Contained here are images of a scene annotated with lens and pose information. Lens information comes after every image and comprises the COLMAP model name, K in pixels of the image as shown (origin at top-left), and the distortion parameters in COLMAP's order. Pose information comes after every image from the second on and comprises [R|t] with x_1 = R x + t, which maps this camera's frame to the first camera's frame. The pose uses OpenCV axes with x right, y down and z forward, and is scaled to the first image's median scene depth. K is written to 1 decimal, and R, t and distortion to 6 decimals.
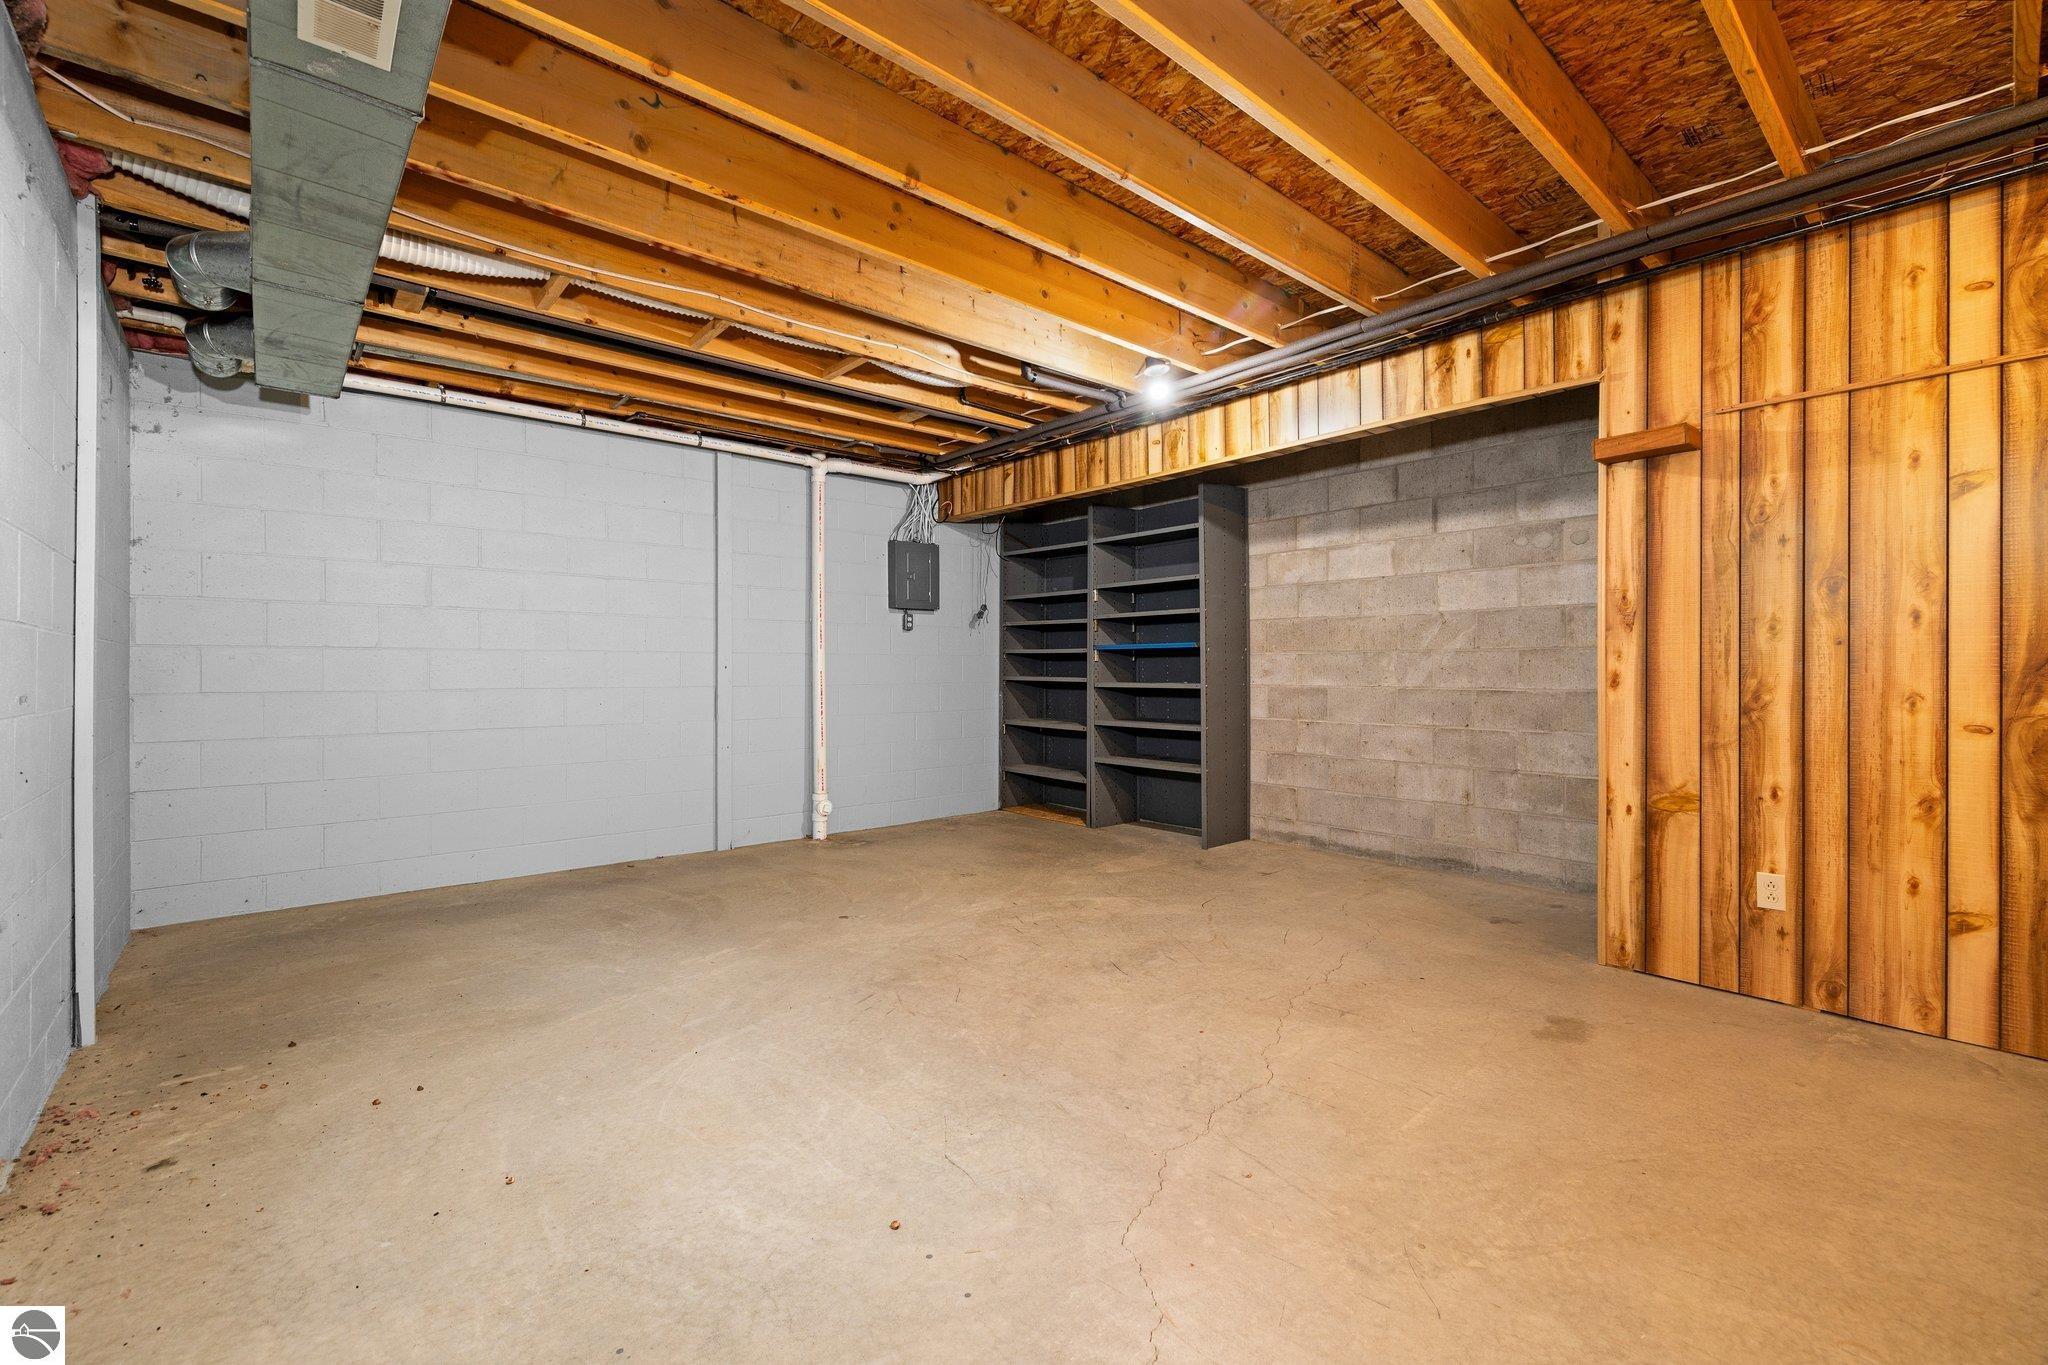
lens RADIAL K [[866.4, 0, 1017.3], [0, 866.4, 669.6], [0, 0, 1]] dist [0.001931, 0.000144]
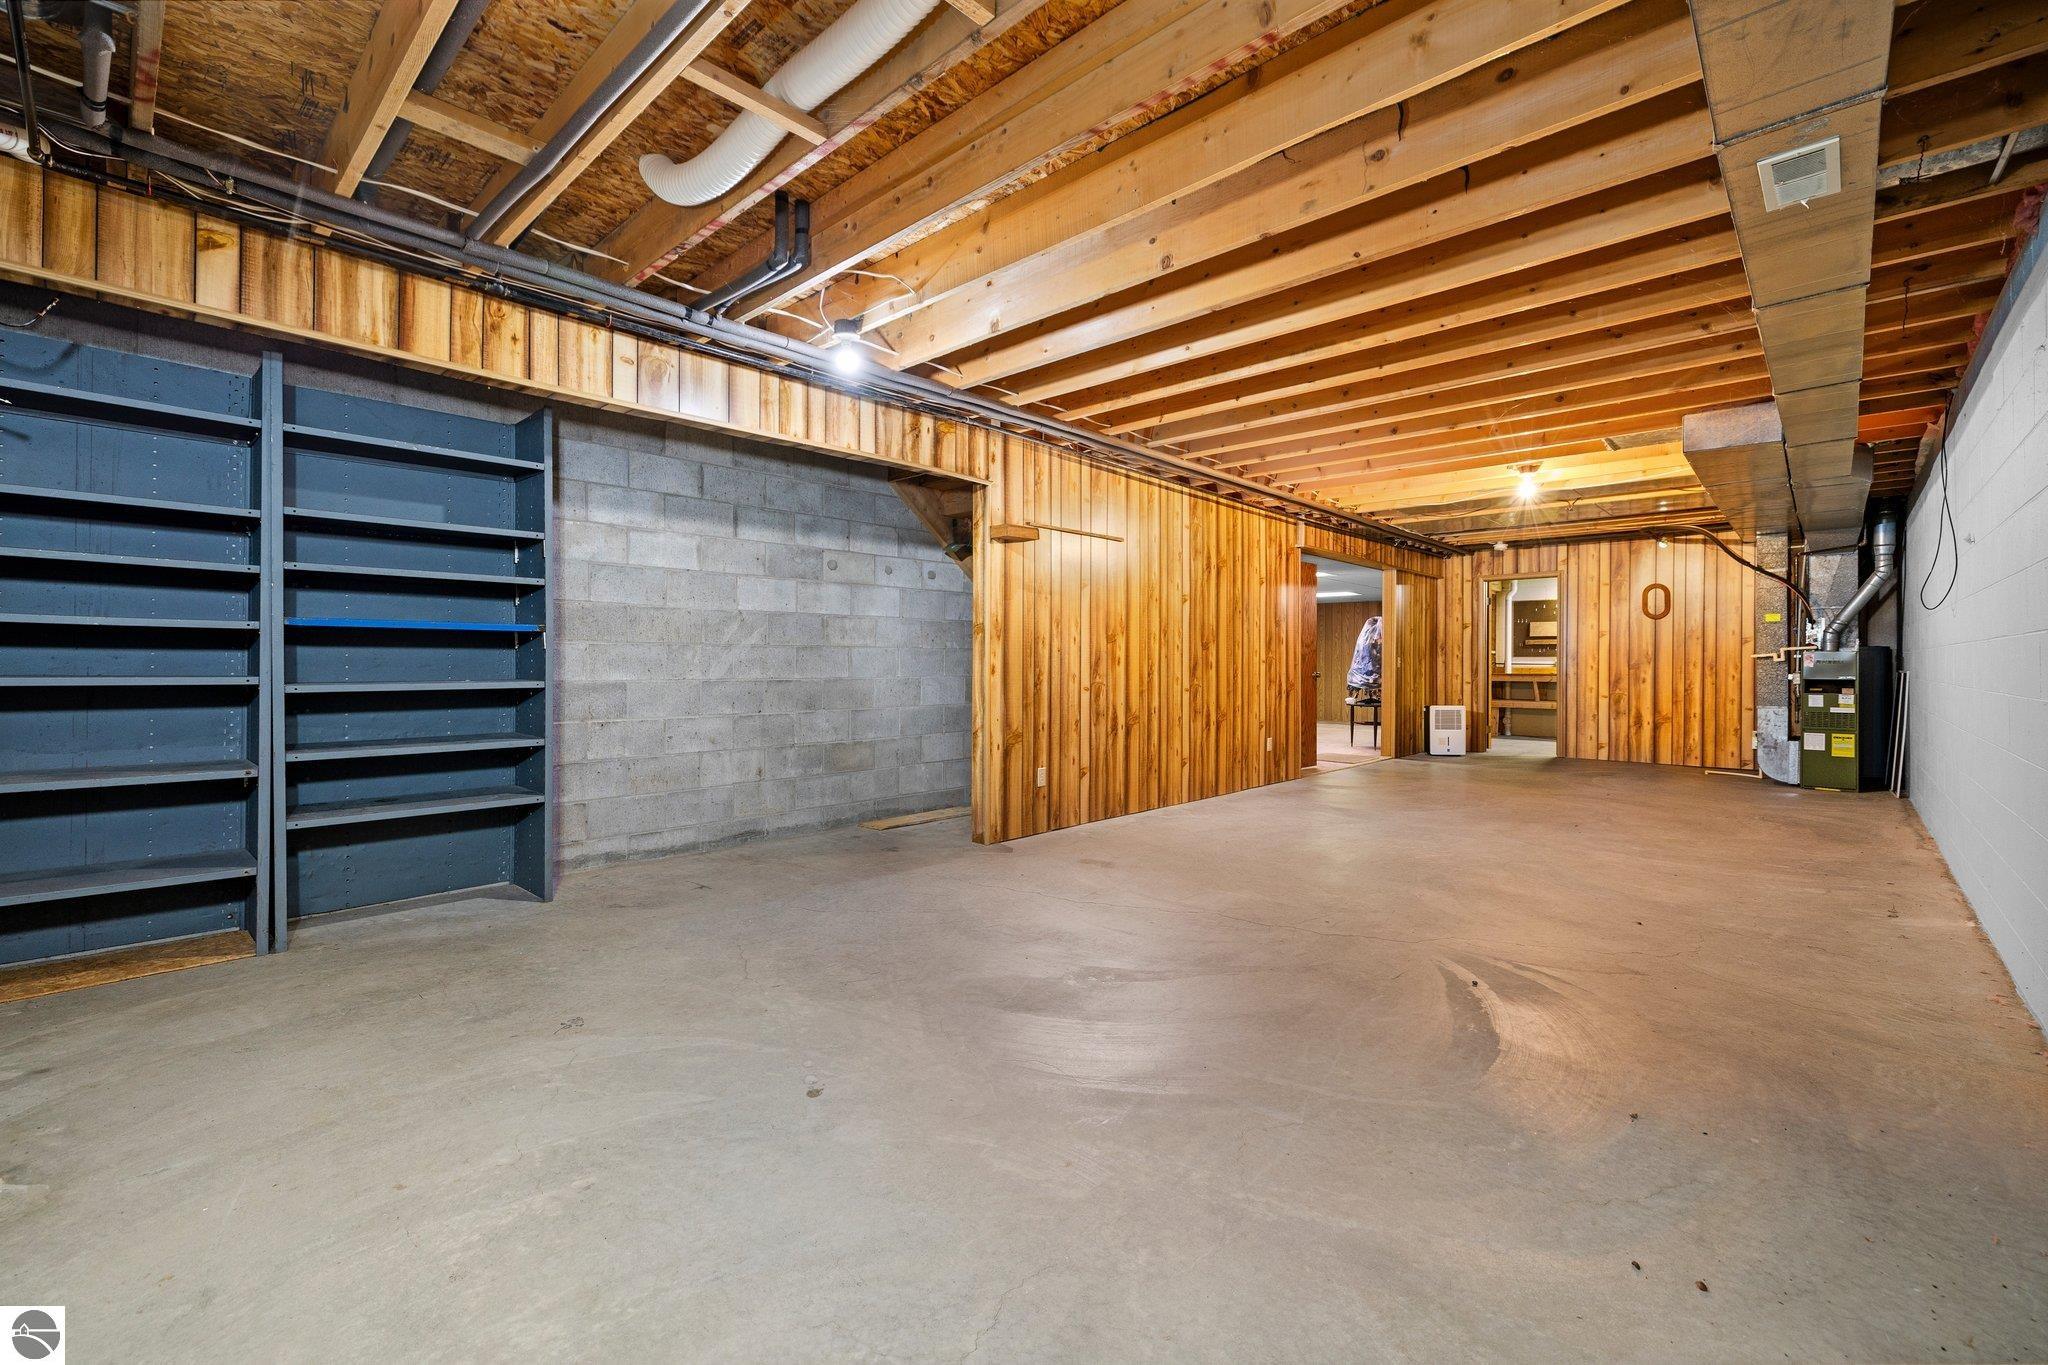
lens RADIAL K [[866.4, 0, 1017.3], [0, 866.4, 669.6], [0, 0, 1]] dist [0.001931, 0.000144]
pose [[-0.104013, -0.007175, 0.994550, -0.643220], [-0.002523, 0.999973, 0.006950, 0.000232], [-0.994573, -0.001786, -0.104028, 0.760407]]
